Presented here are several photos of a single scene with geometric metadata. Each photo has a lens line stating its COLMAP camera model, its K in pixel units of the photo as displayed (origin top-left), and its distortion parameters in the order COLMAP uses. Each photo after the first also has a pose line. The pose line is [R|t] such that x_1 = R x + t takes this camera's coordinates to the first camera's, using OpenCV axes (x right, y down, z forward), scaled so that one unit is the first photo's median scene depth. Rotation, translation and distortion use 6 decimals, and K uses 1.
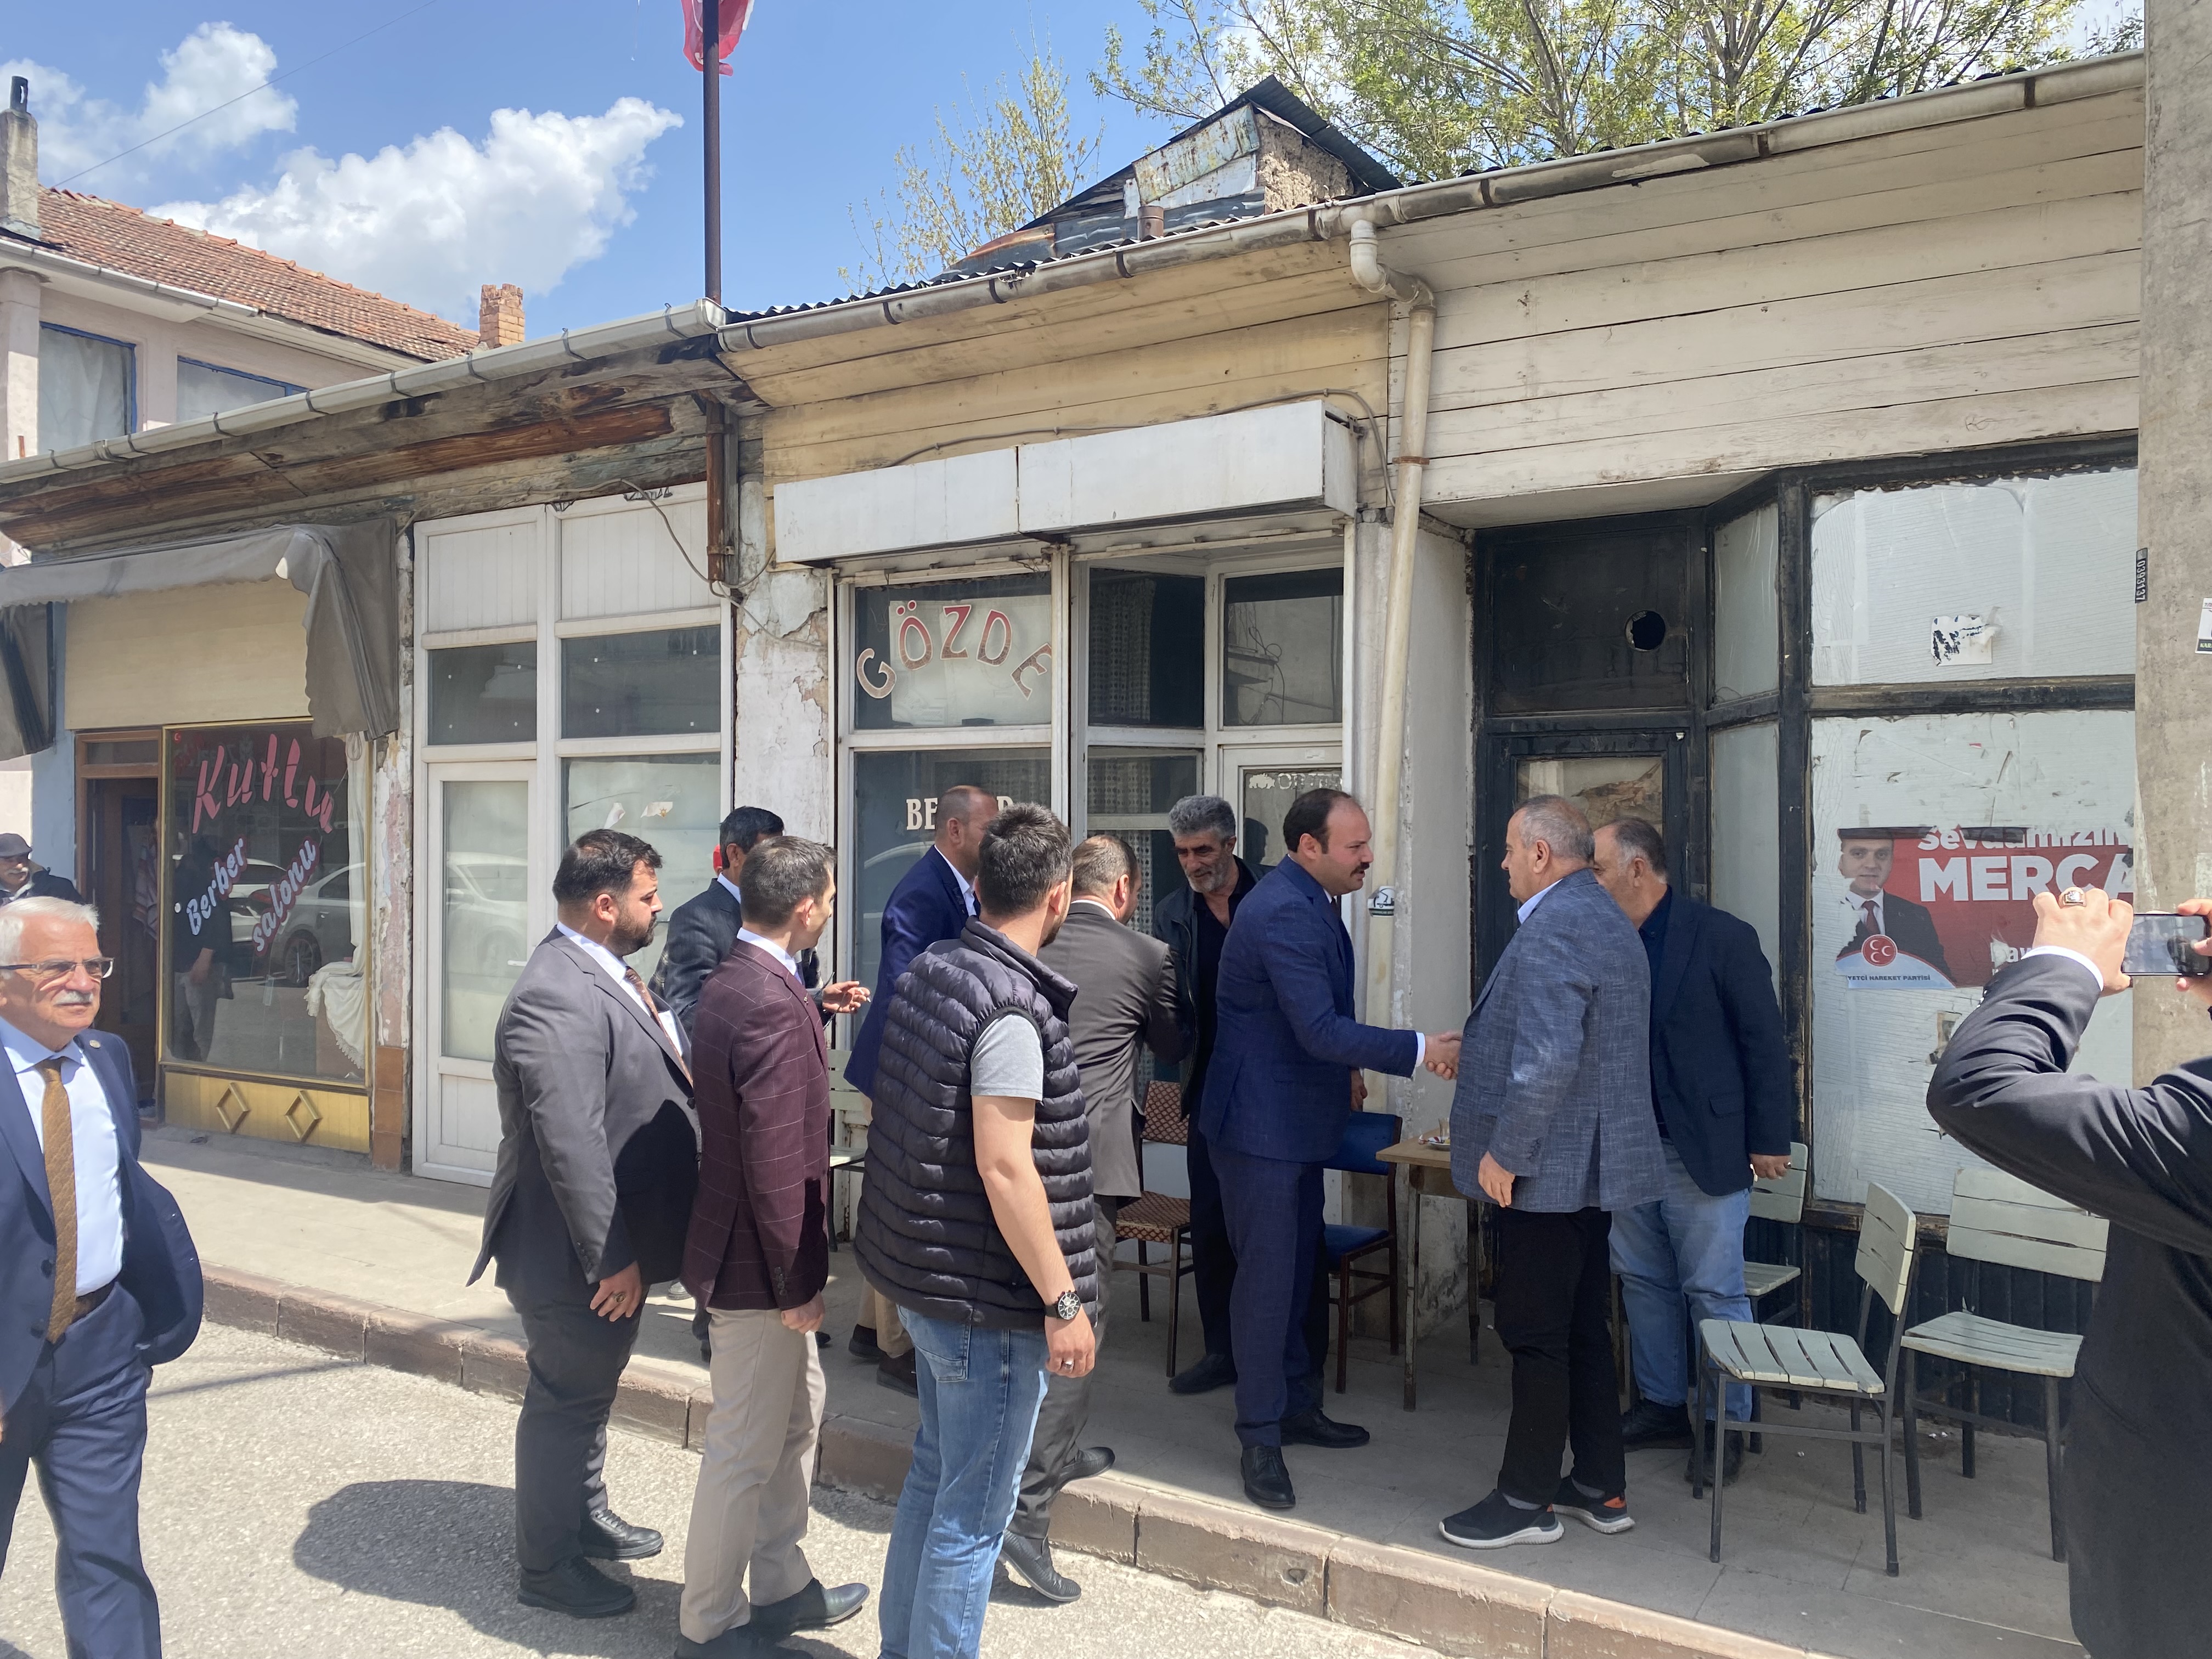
lens RADIAL K [[1681.6, 0, 1106.0], [0, 1681.6, 829.5], [0, 0, 1]] dist [0.084068, 0.000131]
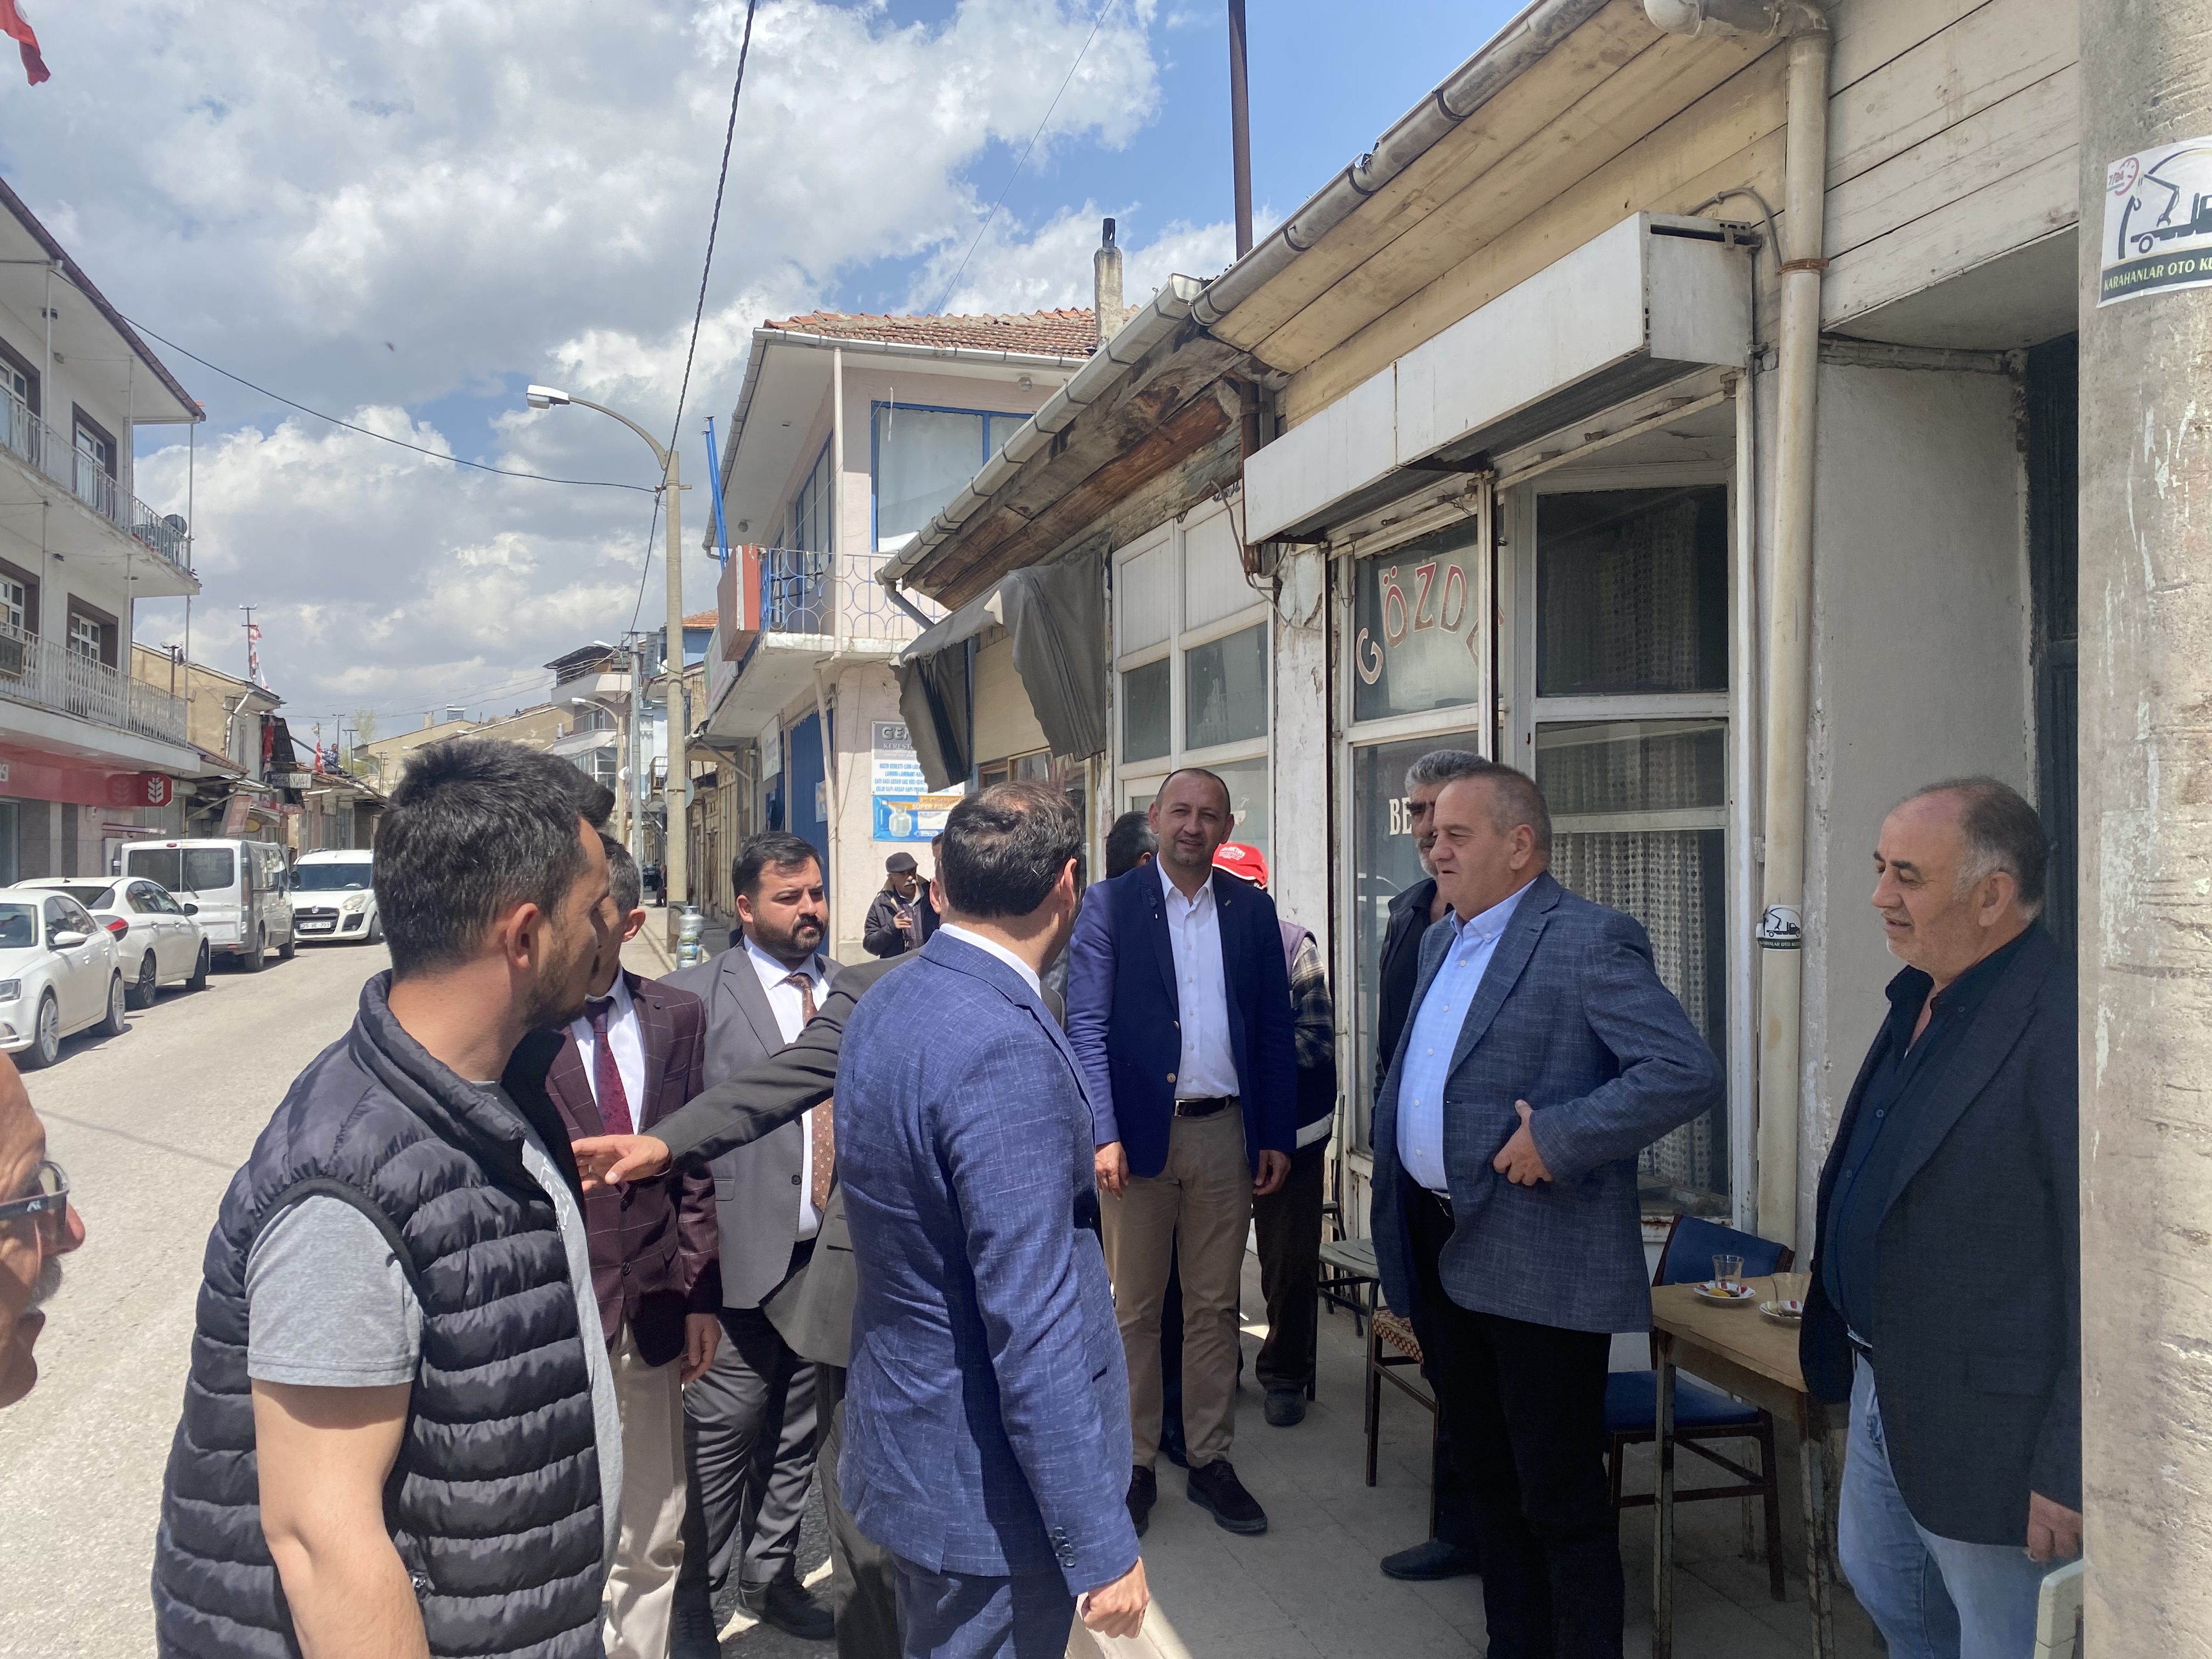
lens RADIAL K [[1685.6, 0, 1107.1], [0, 1685.6, 861.8], [0, 0, 1]] dist [-0.001309, 0.004581]
pose [[0.753886, -0.006915, -0.656969, 0.347045], [0.012250, 0.999919, 0.003533, 0.009192], [0.656891, -0.010711, 0.753910, 0.269352]]
